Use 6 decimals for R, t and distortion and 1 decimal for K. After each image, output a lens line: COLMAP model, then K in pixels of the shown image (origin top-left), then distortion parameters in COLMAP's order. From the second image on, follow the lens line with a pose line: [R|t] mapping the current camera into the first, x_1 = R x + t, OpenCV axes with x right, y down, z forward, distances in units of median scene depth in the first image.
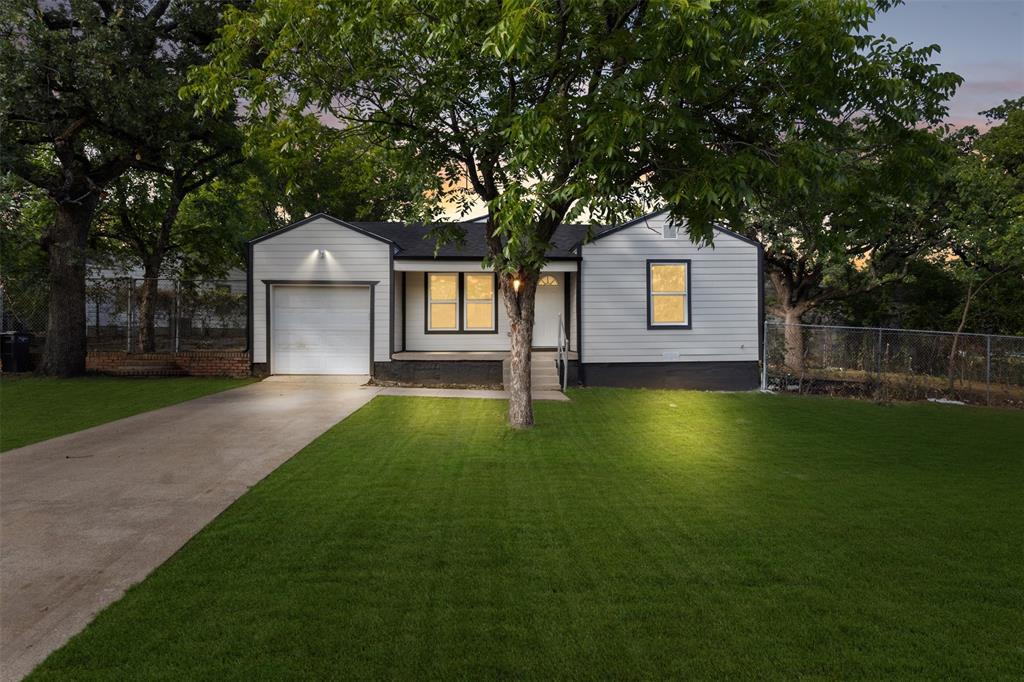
lens RADIAL K [[617.5, 0, 511.9], [0, 617.5, 342.8], [0, 0, 1]] dist [0.001673, 0.000399]
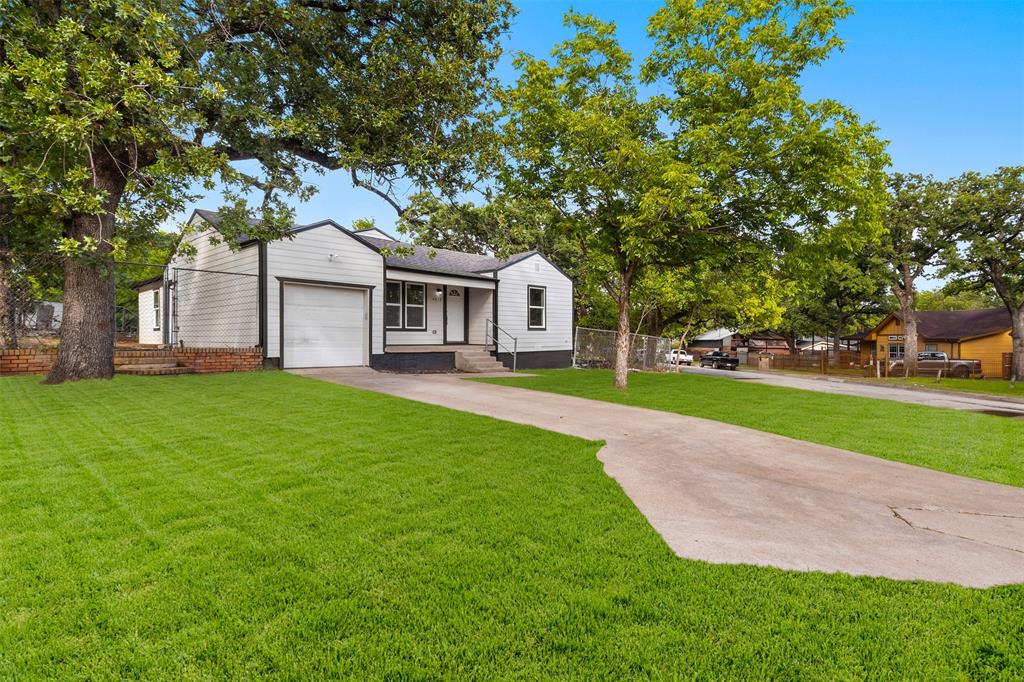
lens RADIAL K [[527.4, 0, 516.9], [0, 527.4, 340.8], [0, 0, 1]] dist [0.005020, 0.000361]
pose [[0.706350, 0.000702, 0.707862, -0.728515], [-0.006924, 0.999959, 0.005918, -0.003264], [-0.707829, -0.009082, 0.706326, 0.096368]]
